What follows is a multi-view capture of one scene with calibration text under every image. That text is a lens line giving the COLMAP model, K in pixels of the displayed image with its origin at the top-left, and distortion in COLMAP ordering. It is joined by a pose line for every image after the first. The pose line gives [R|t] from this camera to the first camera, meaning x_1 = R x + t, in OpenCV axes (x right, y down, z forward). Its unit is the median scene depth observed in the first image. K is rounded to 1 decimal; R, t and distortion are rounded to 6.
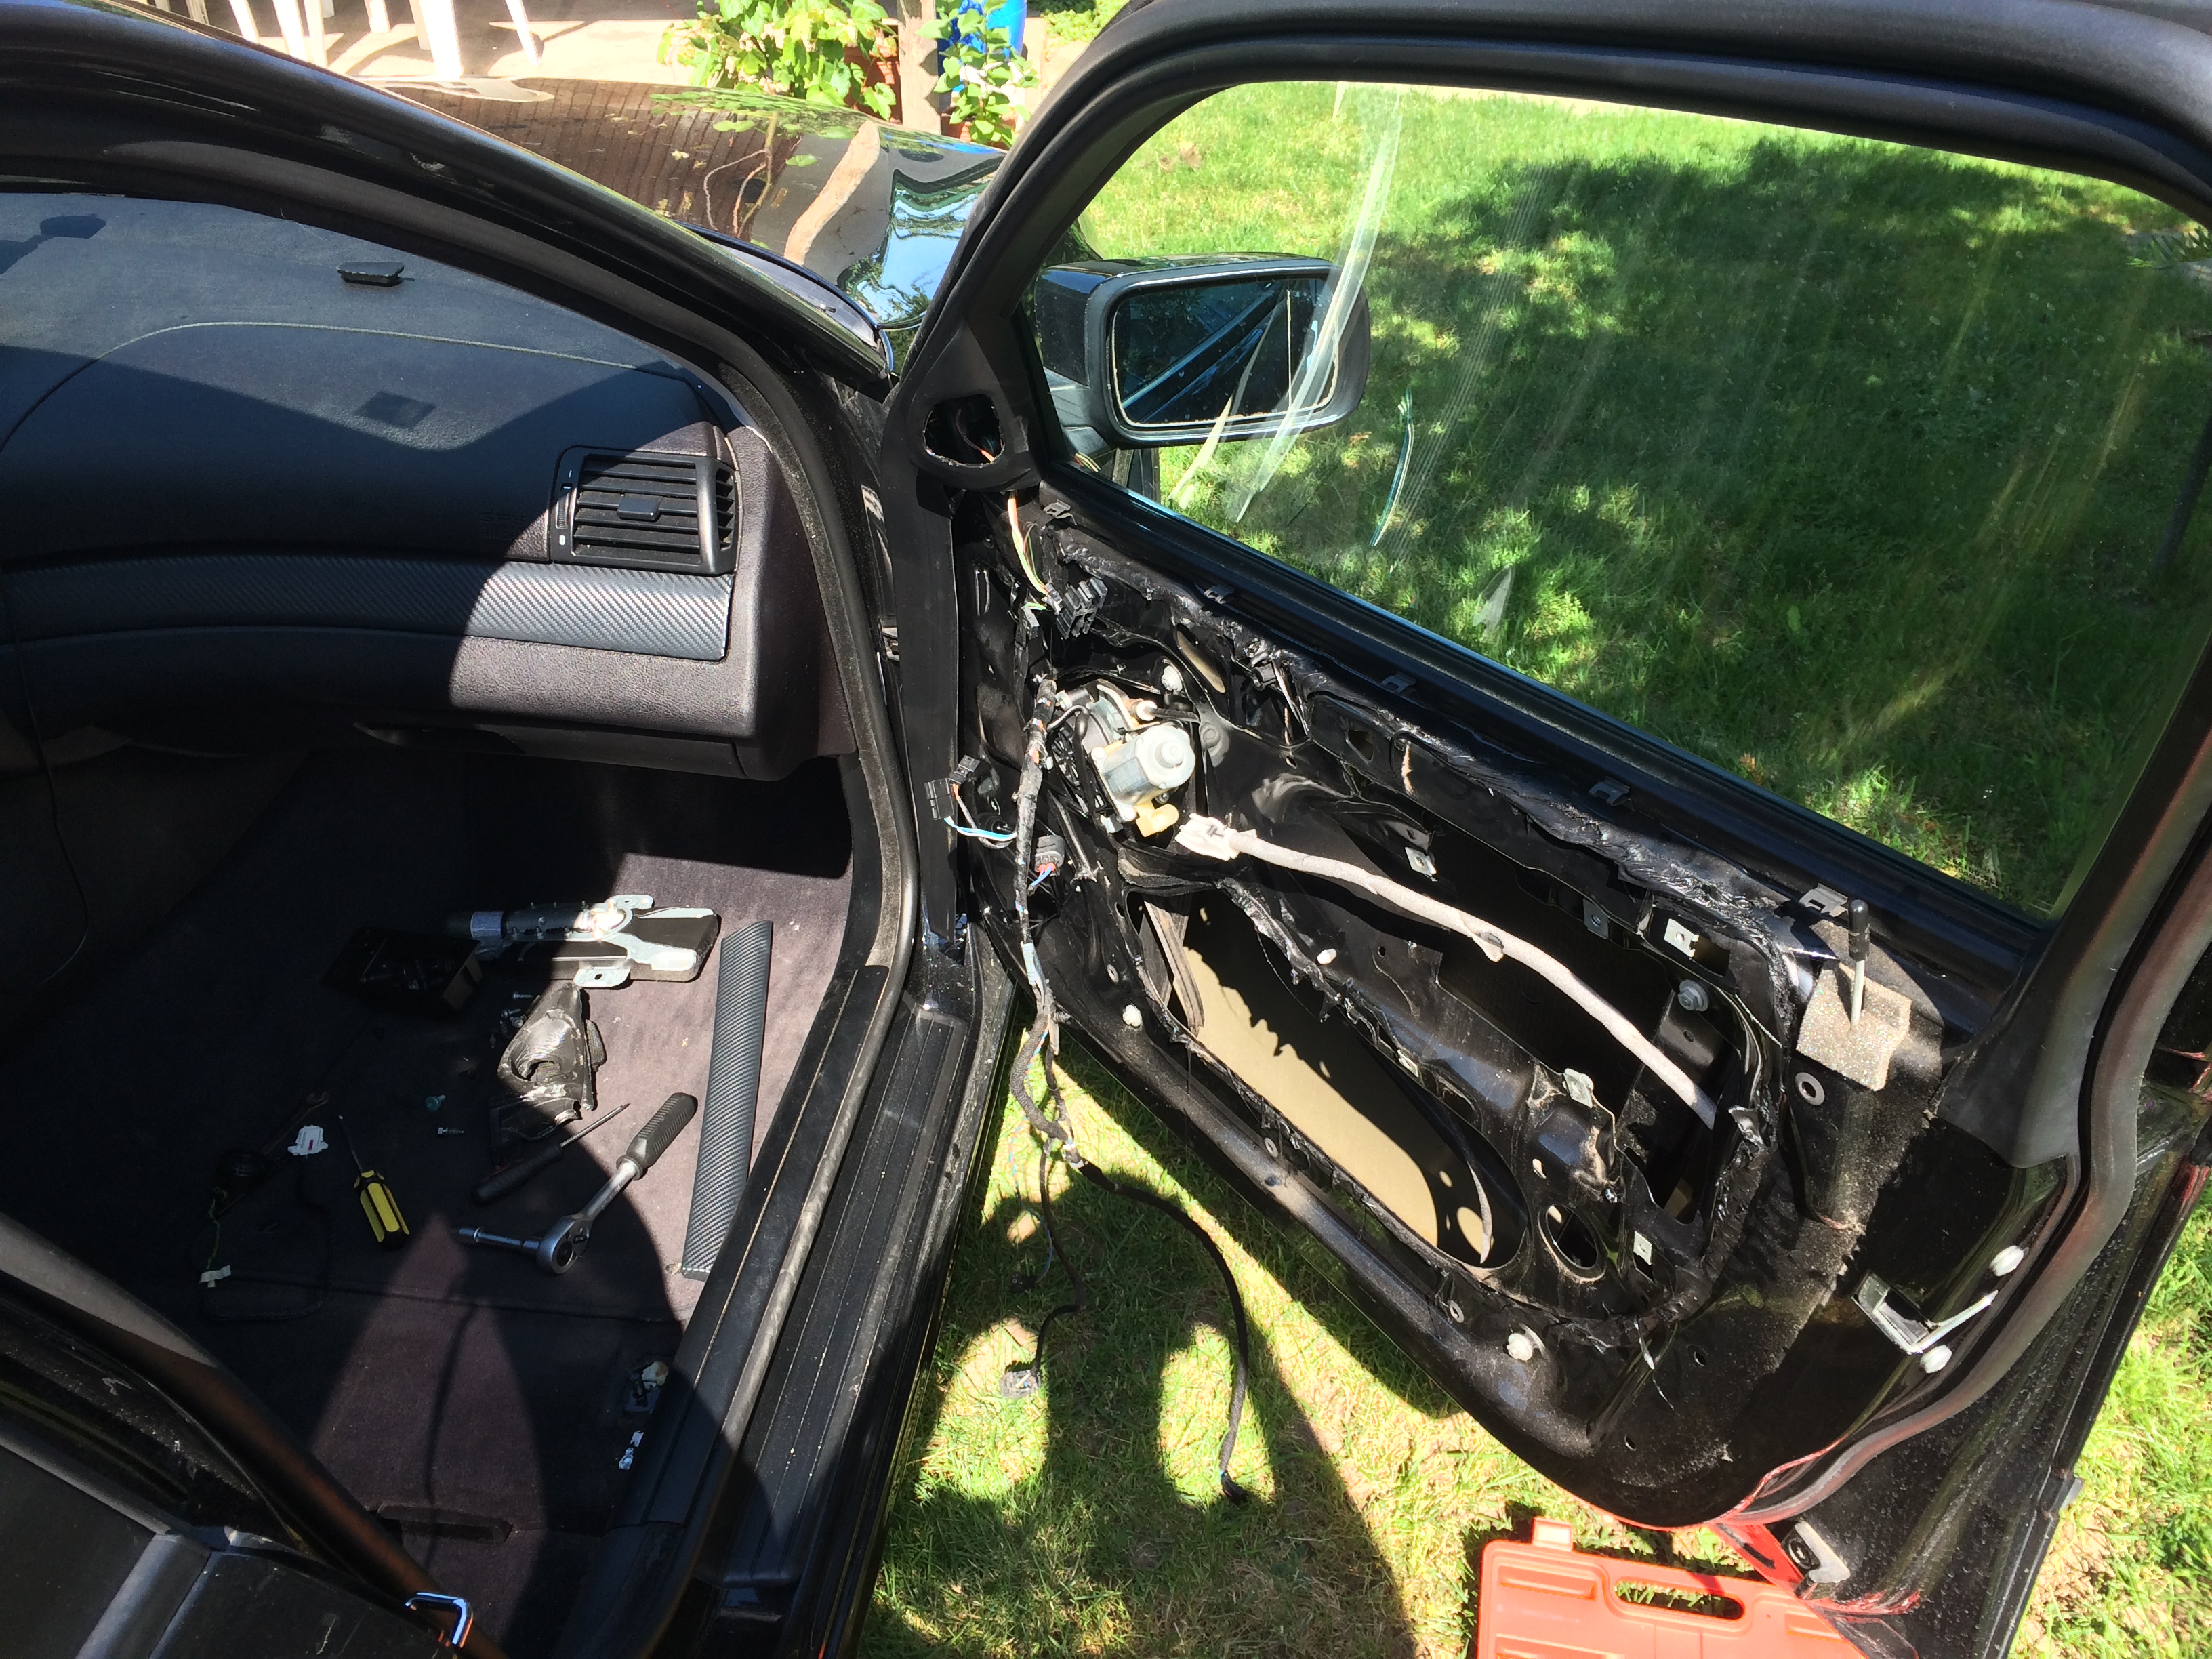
lens RADIAL K [[1909.3, 0, 1106.0], [0, 1909.3, 829.5], [0, 0, 1]] dist [0.106390, -0.139130]
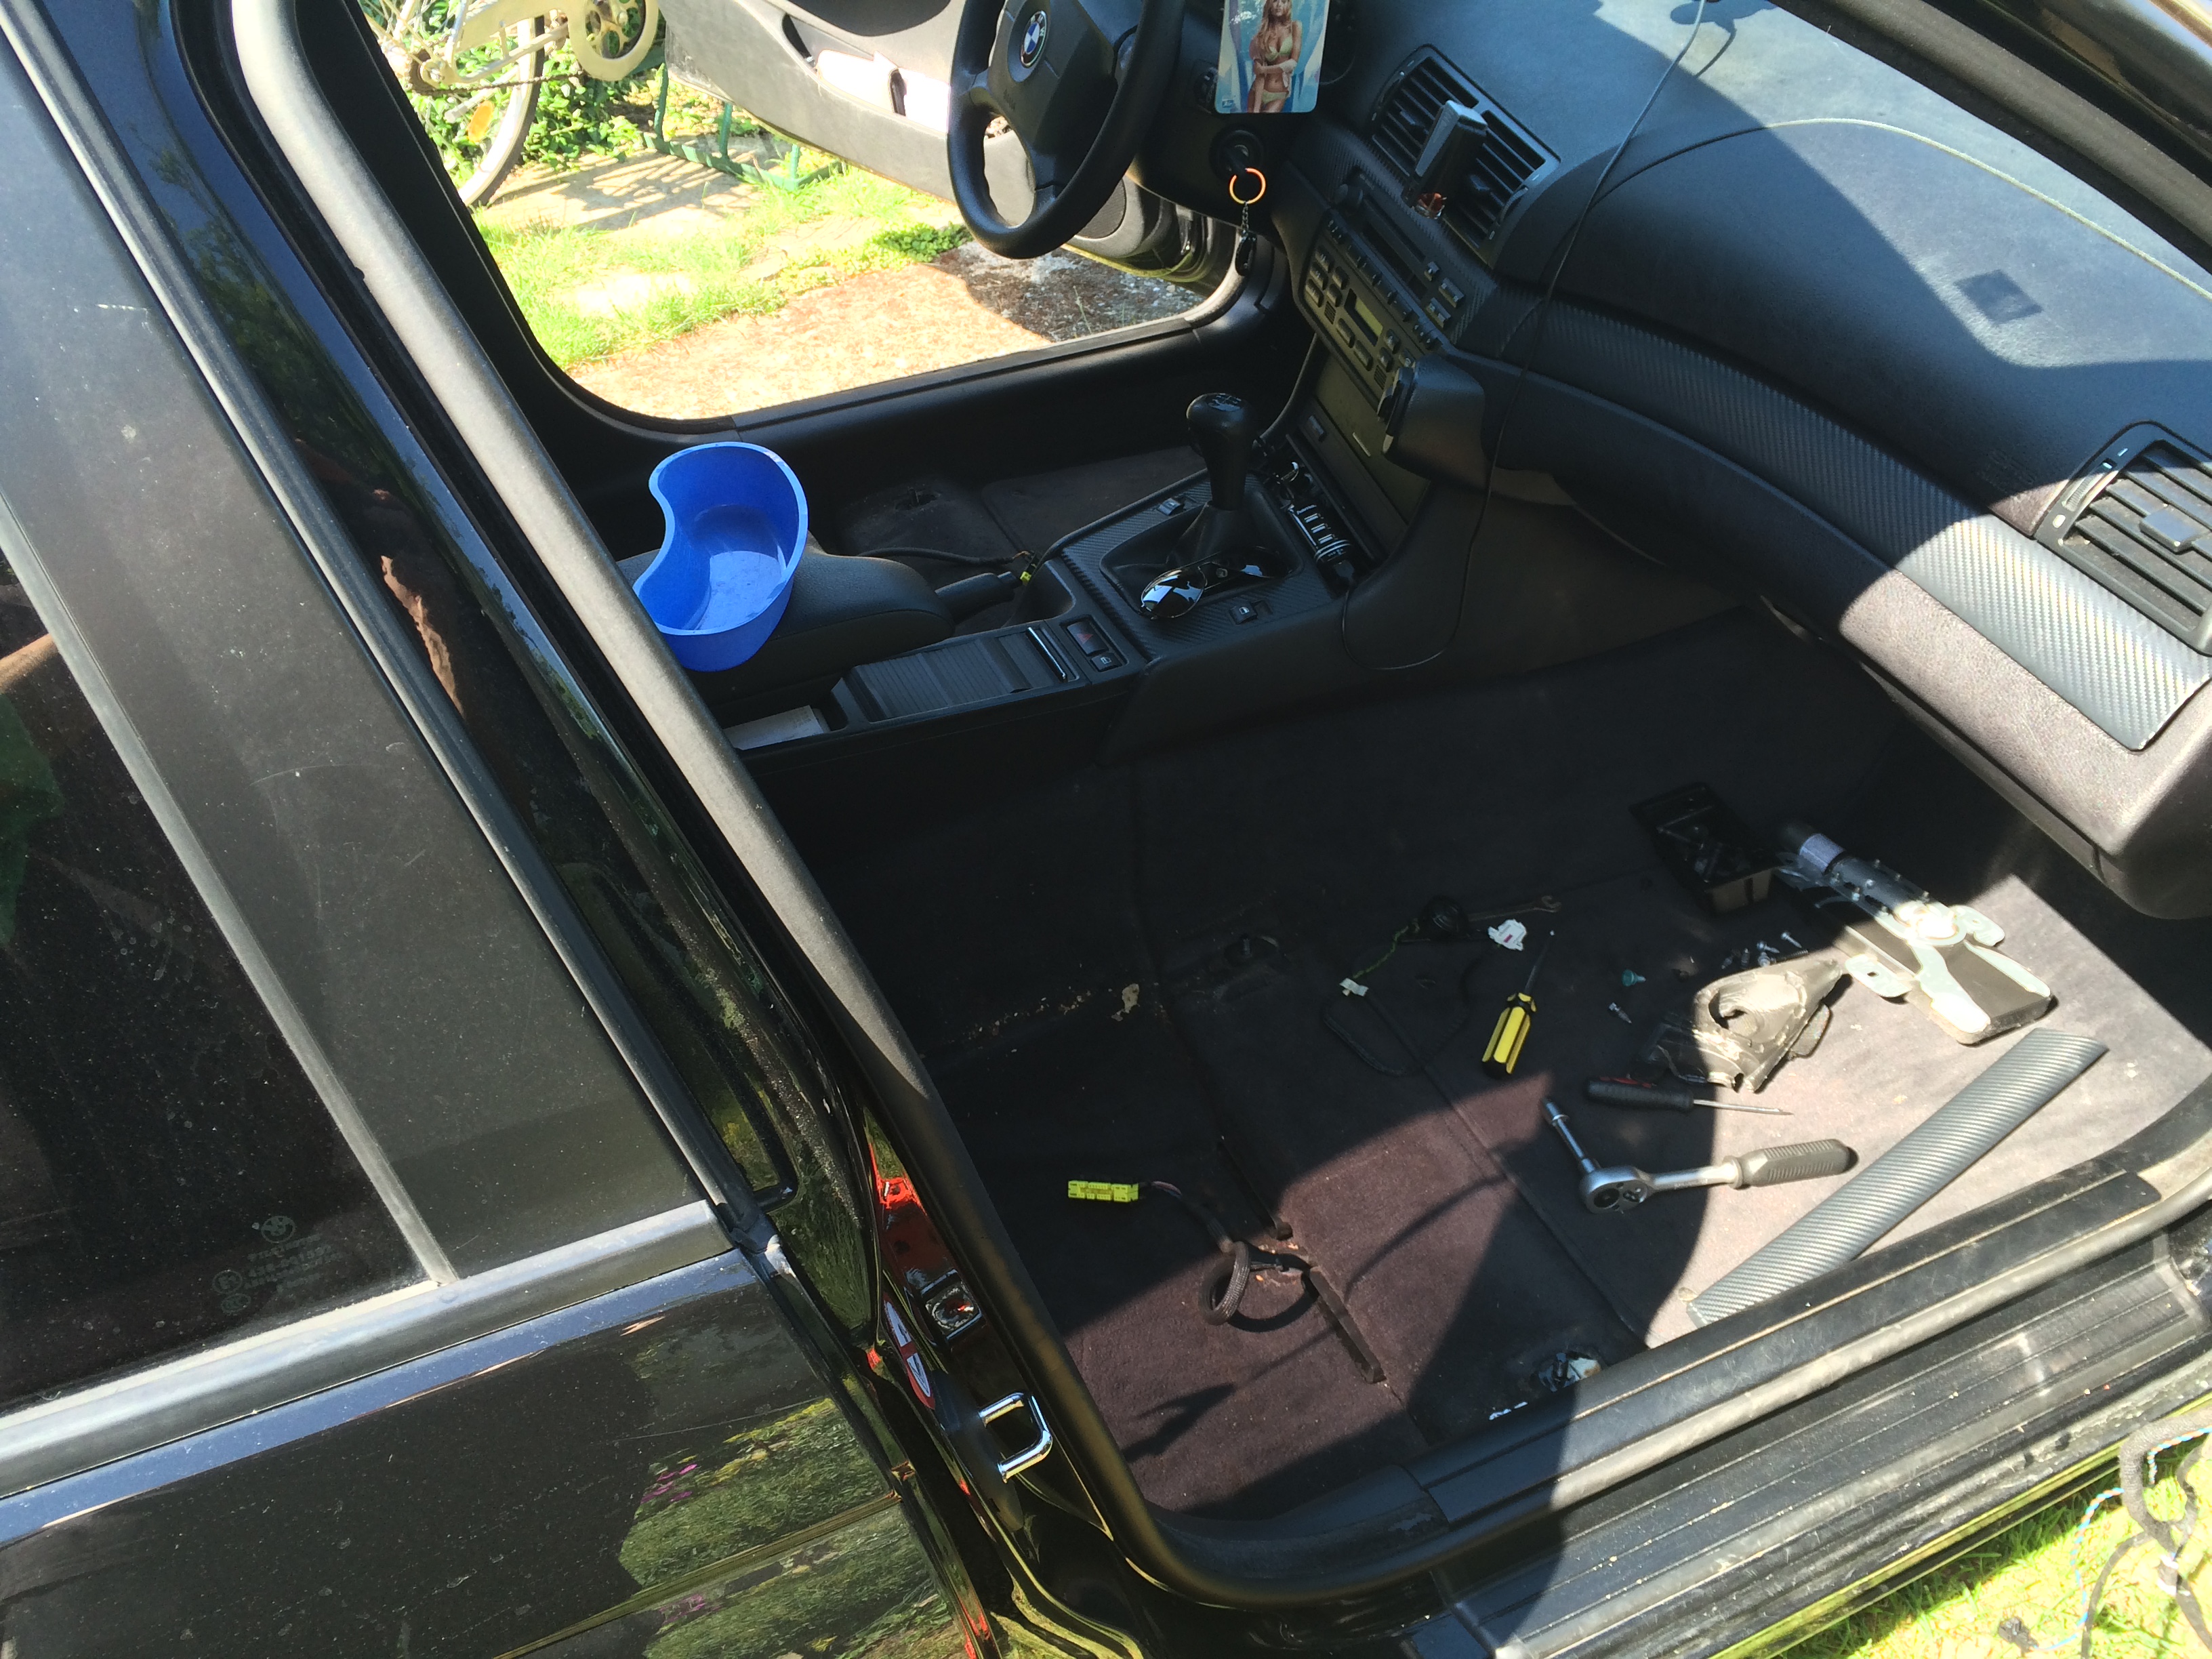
lens RADIAL K [[1909.3, 0, 1106.0], [0, 1909.3, 829.5], [0, 0, 1]] dist [0.106390, -0.139130]
pose [[0.549327, 0.554802, -0.624847, 0.064805], [-0.485274, 0.820567, 0.301958, -0.085932], [0.680256, 0.137348, 0.719991, 0.153030]]
